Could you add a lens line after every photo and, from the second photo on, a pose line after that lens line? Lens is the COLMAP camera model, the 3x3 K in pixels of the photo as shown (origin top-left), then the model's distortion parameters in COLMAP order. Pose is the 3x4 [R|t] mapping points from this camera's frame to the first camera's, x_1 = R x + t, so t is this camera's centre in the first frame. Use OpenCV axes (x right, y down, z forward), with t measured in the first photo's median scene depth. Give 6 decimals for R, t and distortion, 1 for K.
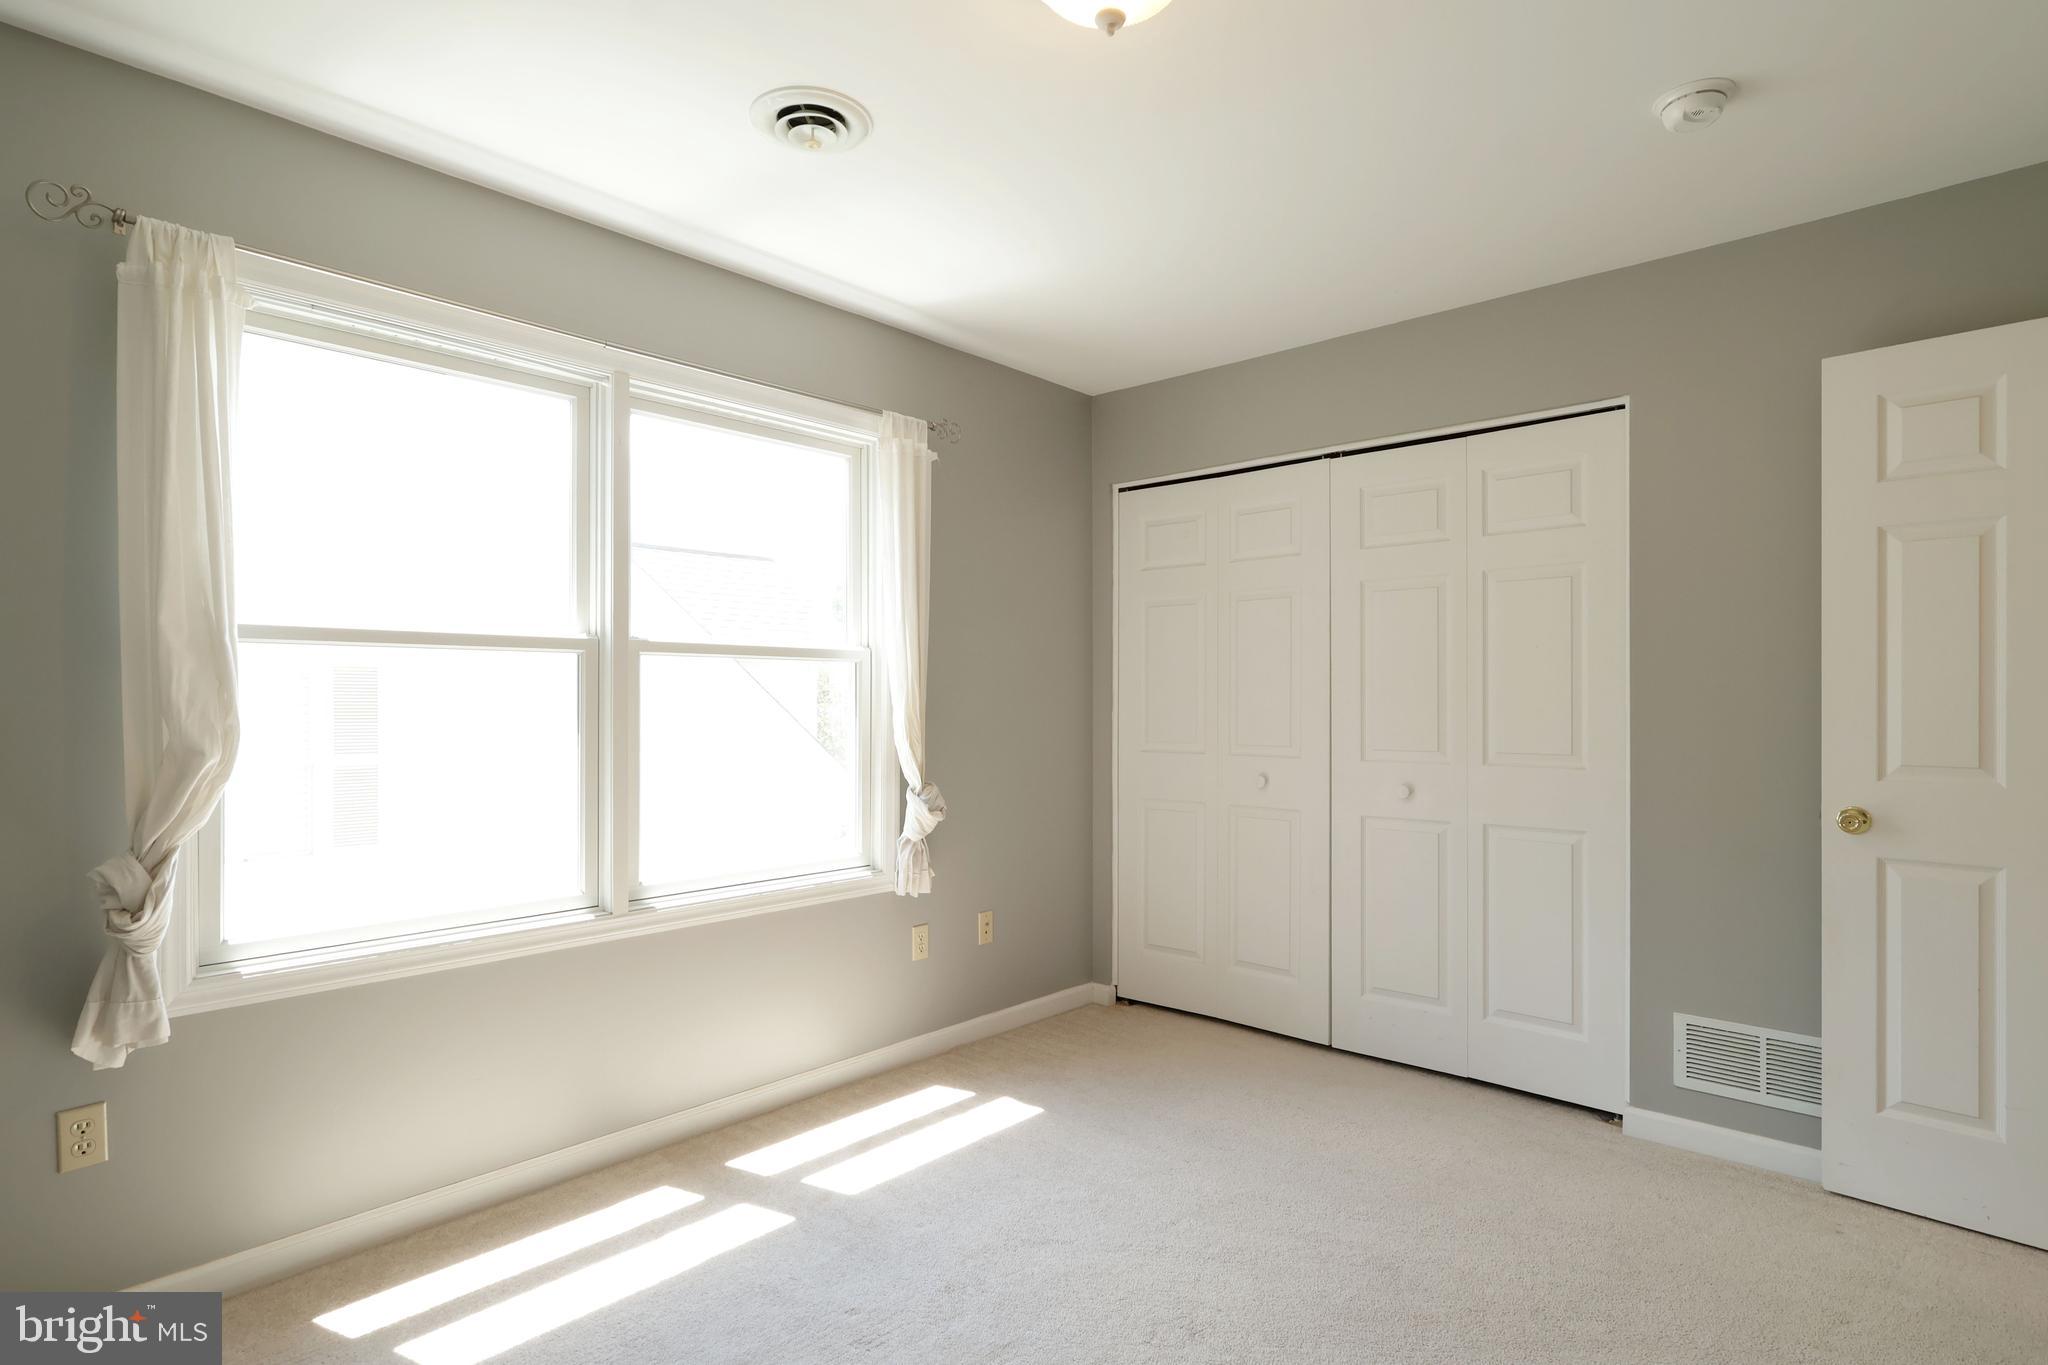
lens RADIAL K [[1098.8, 0, 1021.4], [0, 1098.8, 702.3], [0, 0, 1]] dist [0.017134, -0.002052]
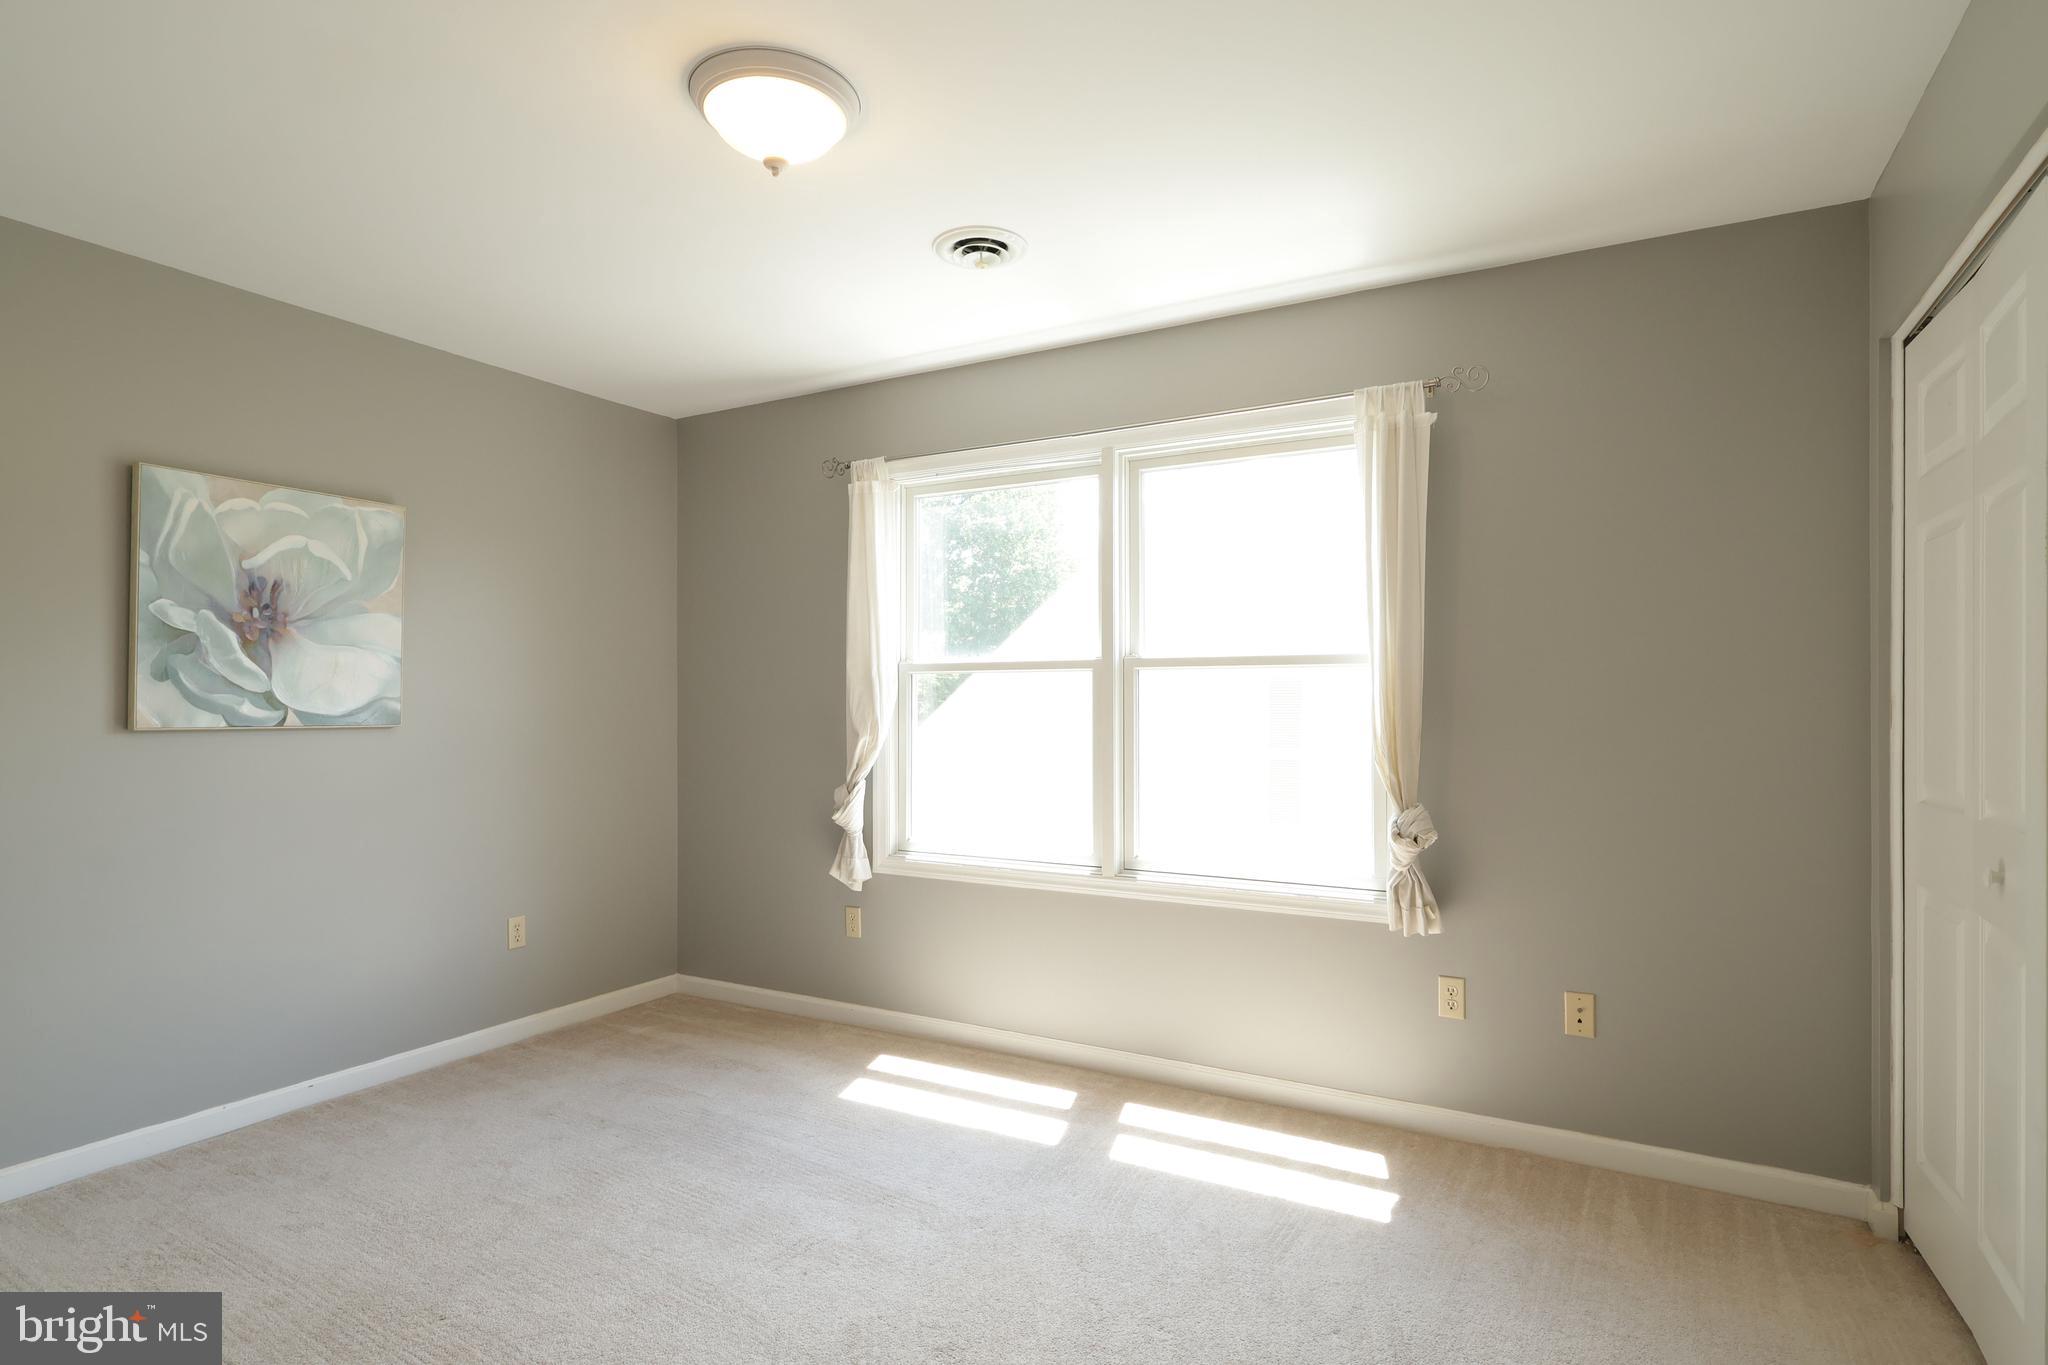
lens RADIAL K [[1098.8, 0, 1007.6], [0, 1098.8, 691.6], [0, 0, 1]] dist [0.017134, -0.002052]
pose [[0.191964, -0.005087, -0.981389, 0.843057], [-0.002272, 0.999982, -0.005628, -0.011829], [0.981399, 0.003310, 0.191949, 0.639379]]
